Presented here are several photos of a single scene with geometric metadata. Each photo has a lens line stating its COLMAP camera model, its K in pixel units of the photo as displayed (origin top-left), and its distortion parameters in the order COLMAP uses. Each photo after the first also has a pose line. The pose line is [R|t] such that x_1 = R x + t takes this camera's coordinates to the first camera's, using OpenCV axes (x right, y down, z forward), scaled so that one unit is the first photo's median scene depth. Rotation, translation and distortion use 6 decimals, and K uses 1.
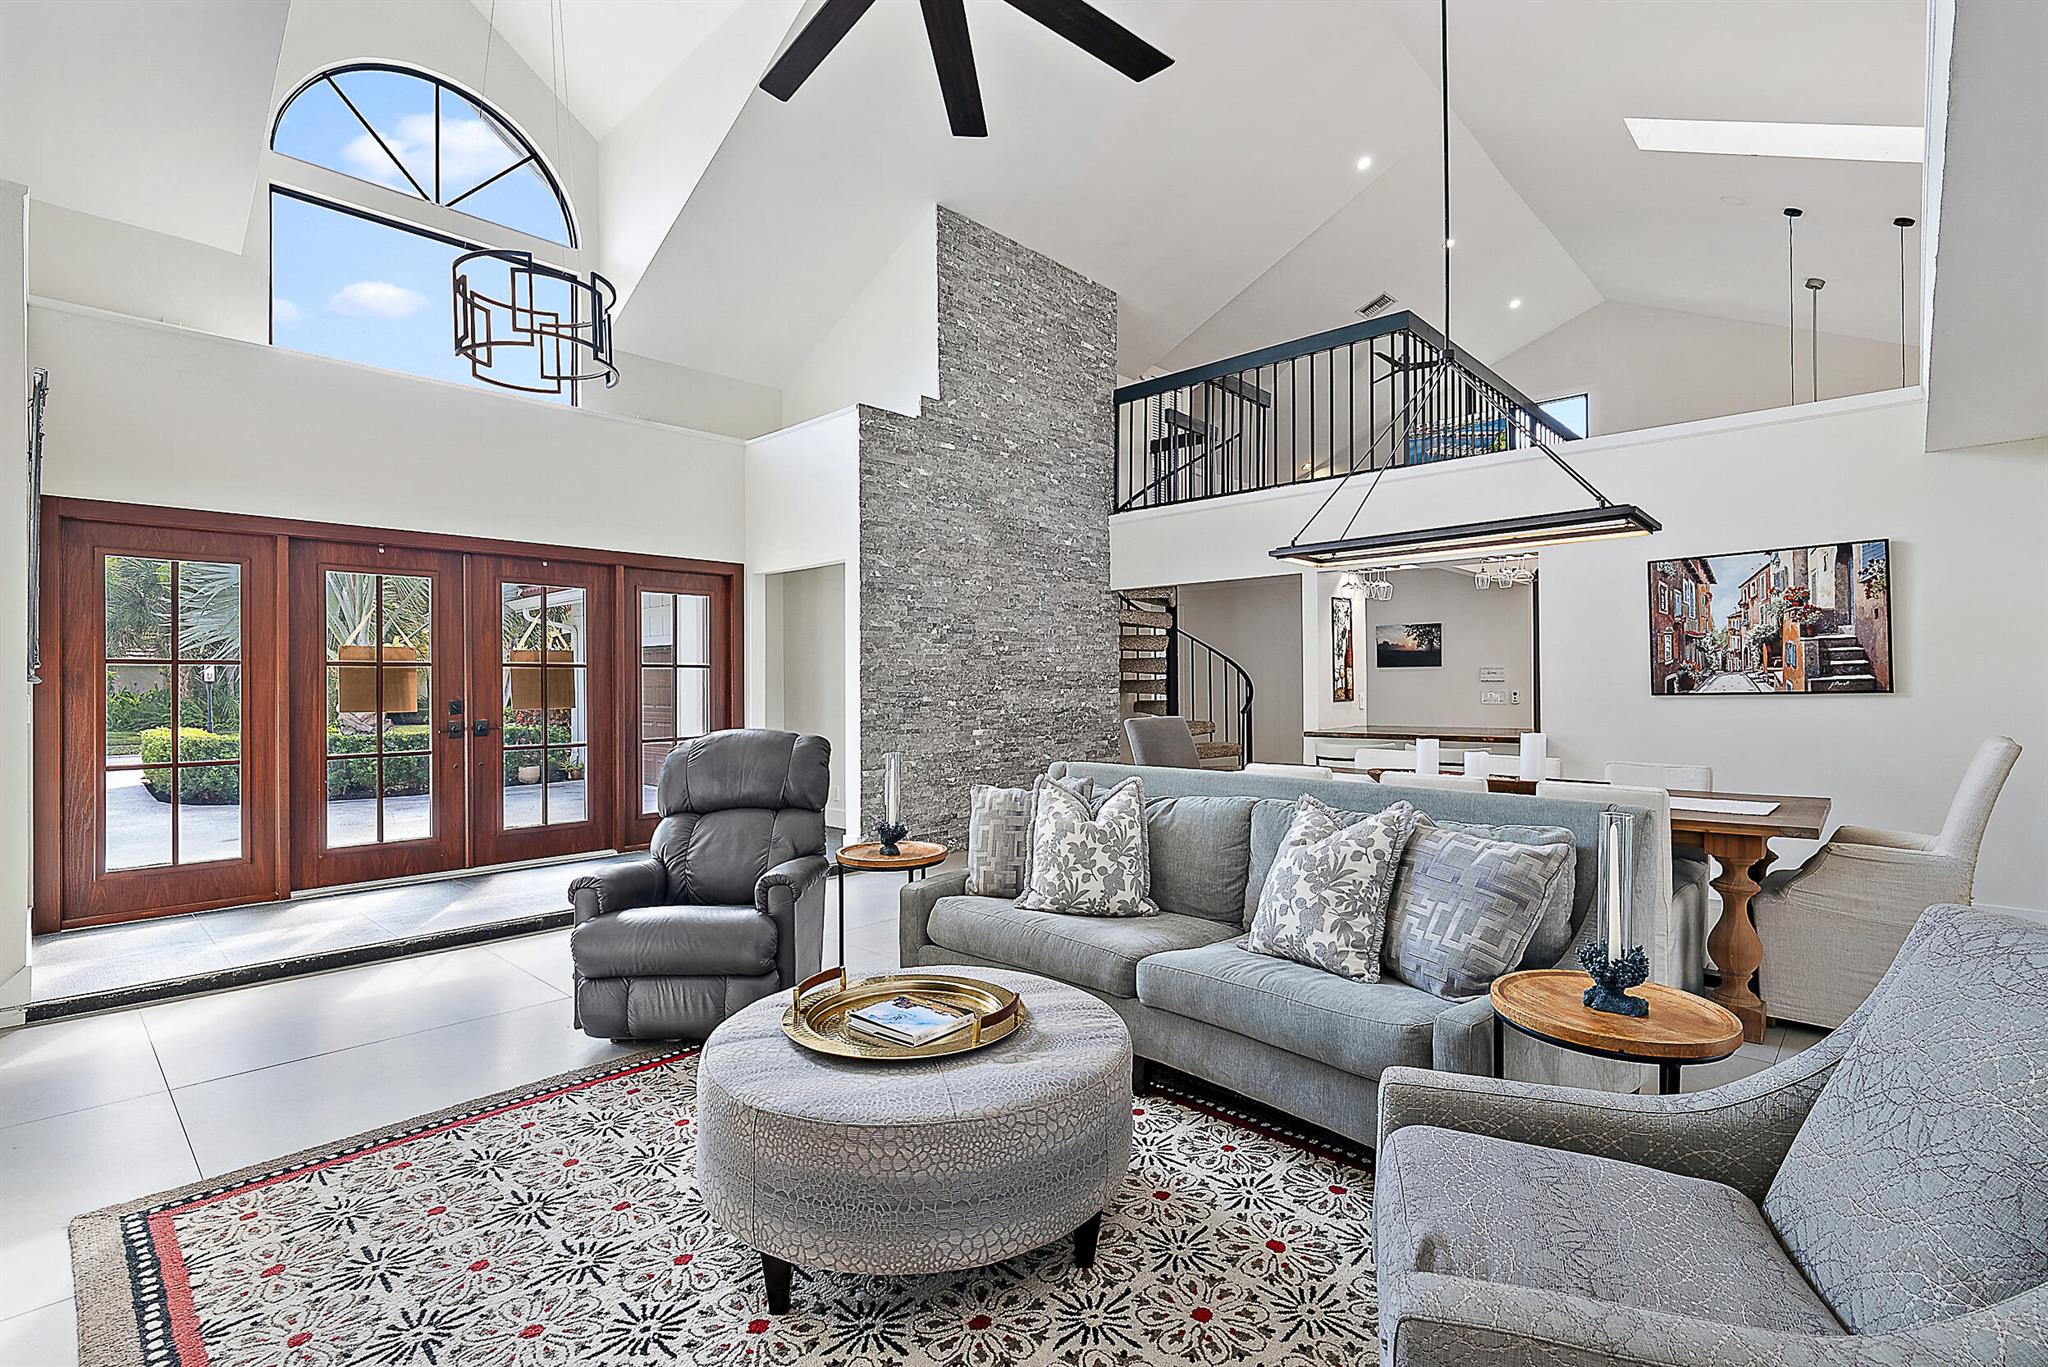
lens RADIAL K [[936.0, 0, 1027.0], [0, 936.0, 676.1], [0, 0, 1]] dist [0.000001, -0.000457]
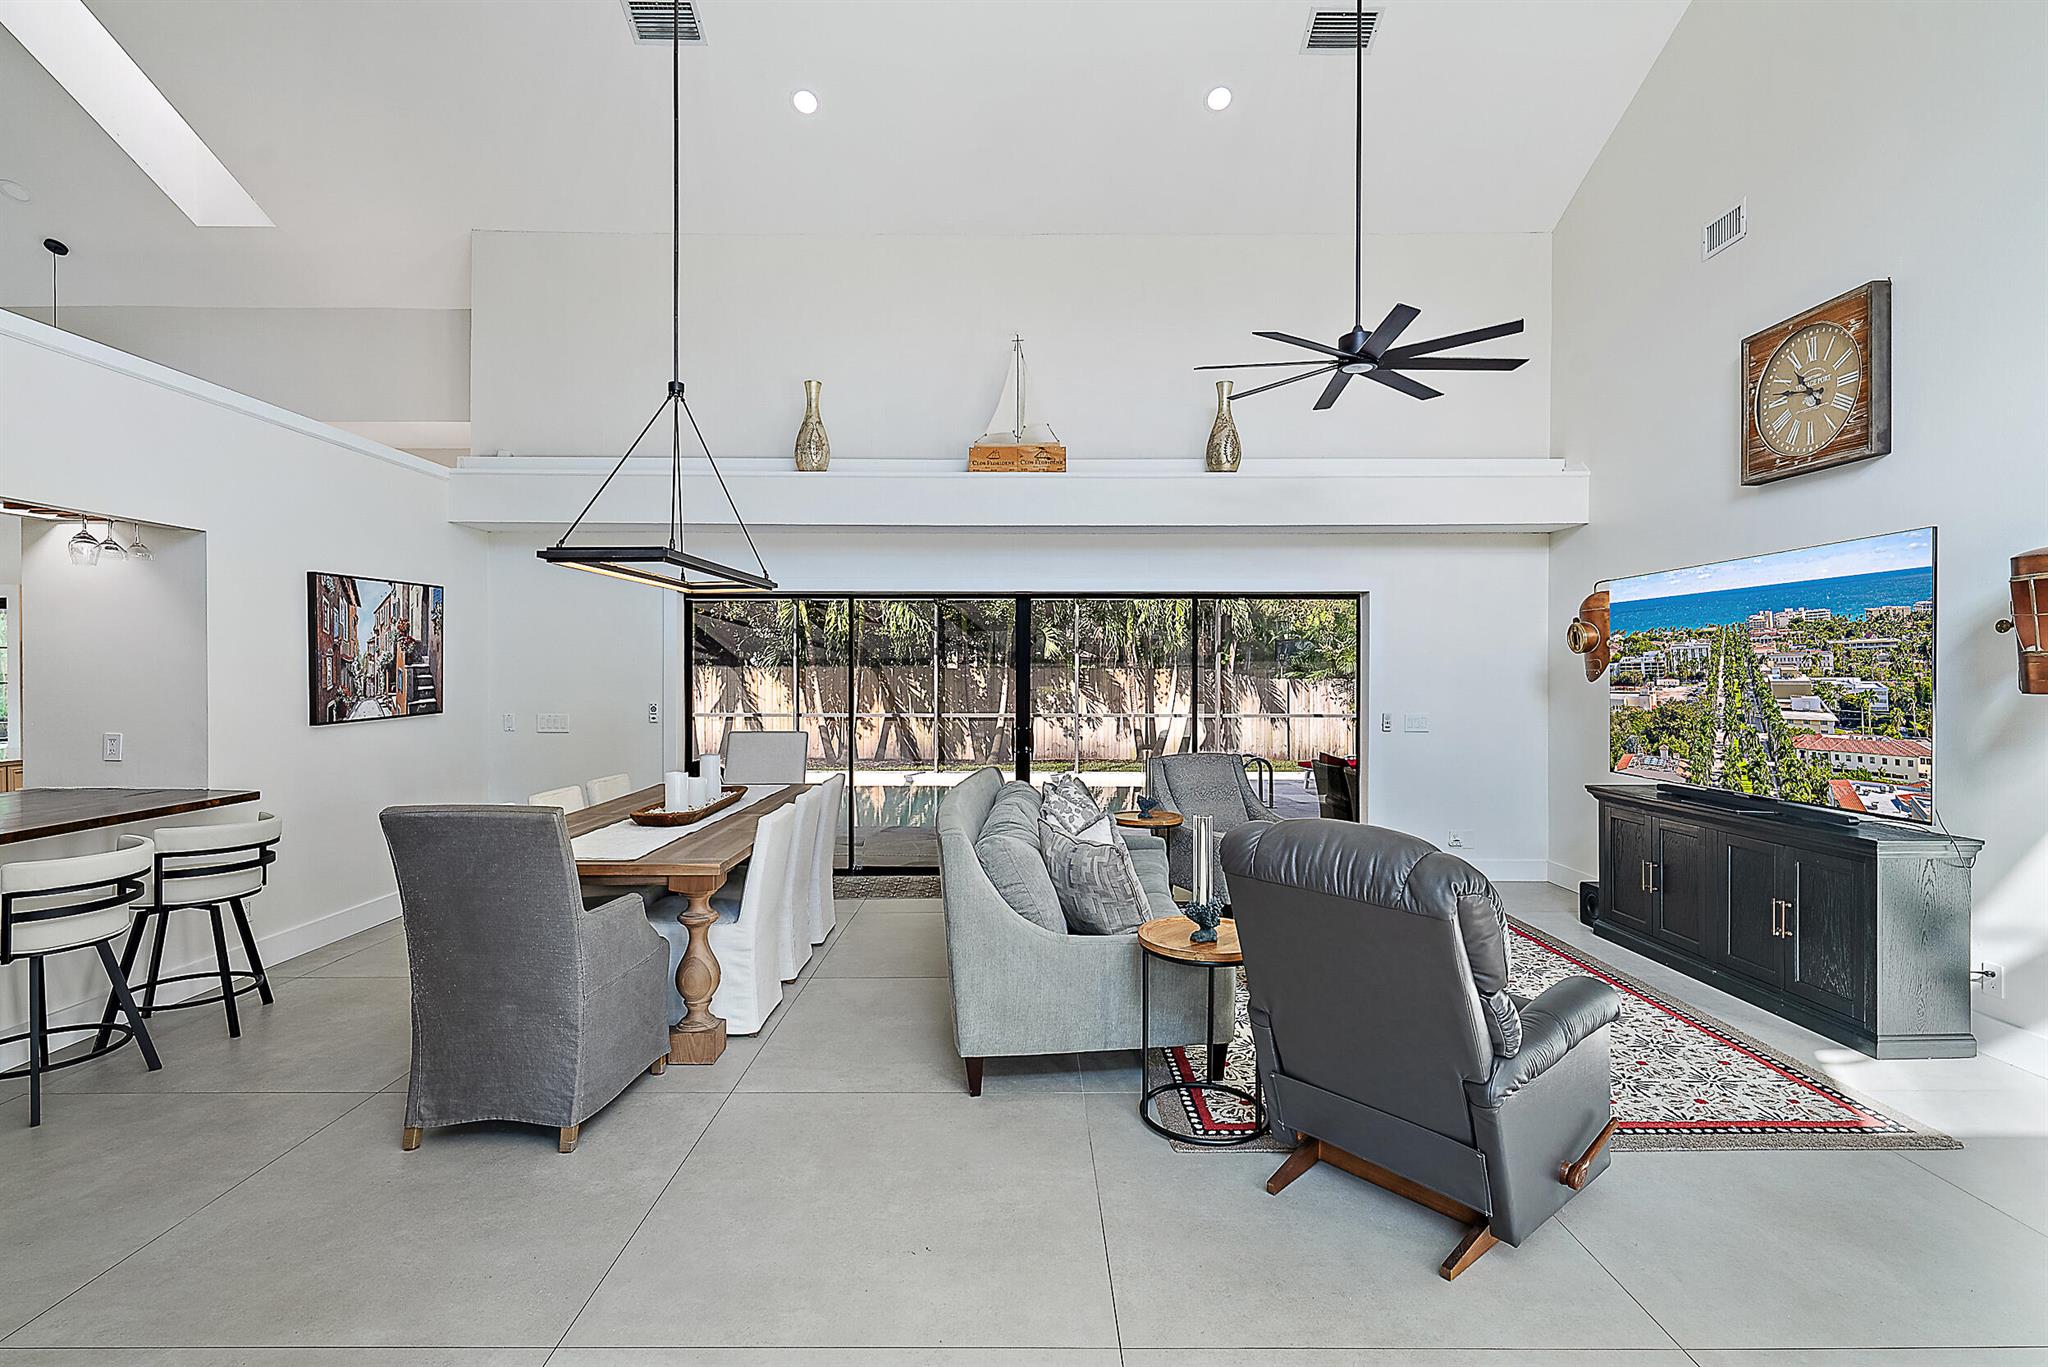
lens RADIAL K [[936.0, 0, 1026.8], [0, 936.0, 677.4], [0, 0, 1]] dist [0.000001, -0.000457]
pose [[-0.686617, -0.000911, 0.727018, -0.423827], [-0.002328, 0.999997, -0.000945, -0.025429], [-0.727015, -0.002342, -0.686617, 1.123847]]
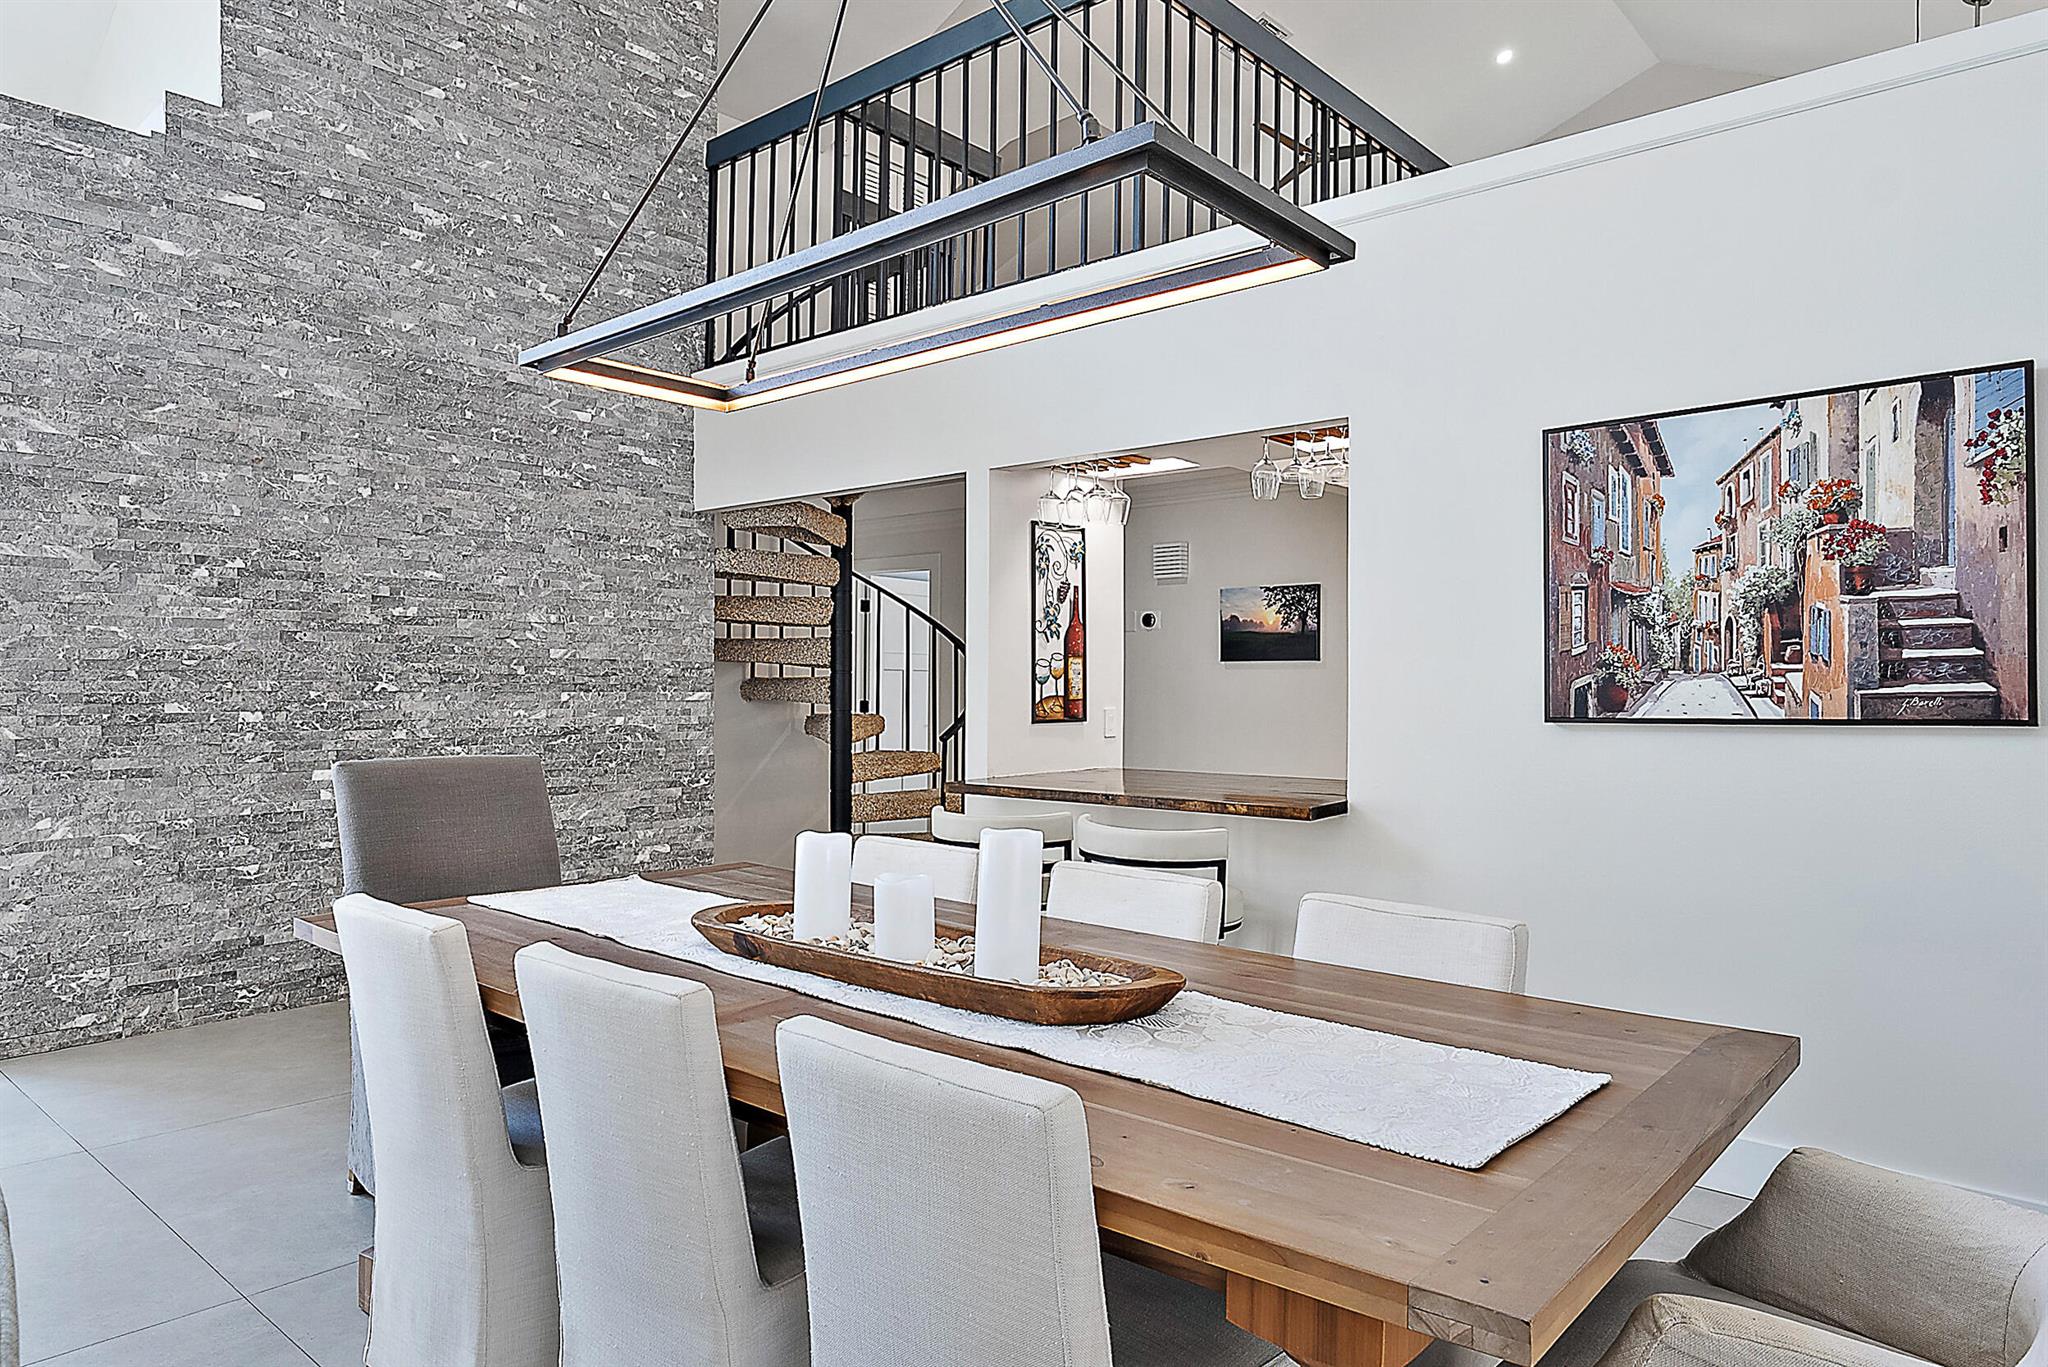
lens RADIAL K [[1285.2, 0, 1021.4], [0, 1285.2, 687.1], [0, 0, 1]] dist [-0.006127, 0.000883]
pose [[0.999468, 0.013802, 0.029556, 0.394348], [-0.014079, 0.999859, 0.009187, 0.001193], [-0.029425, -0.009598, 0.999521, 0.381428]]
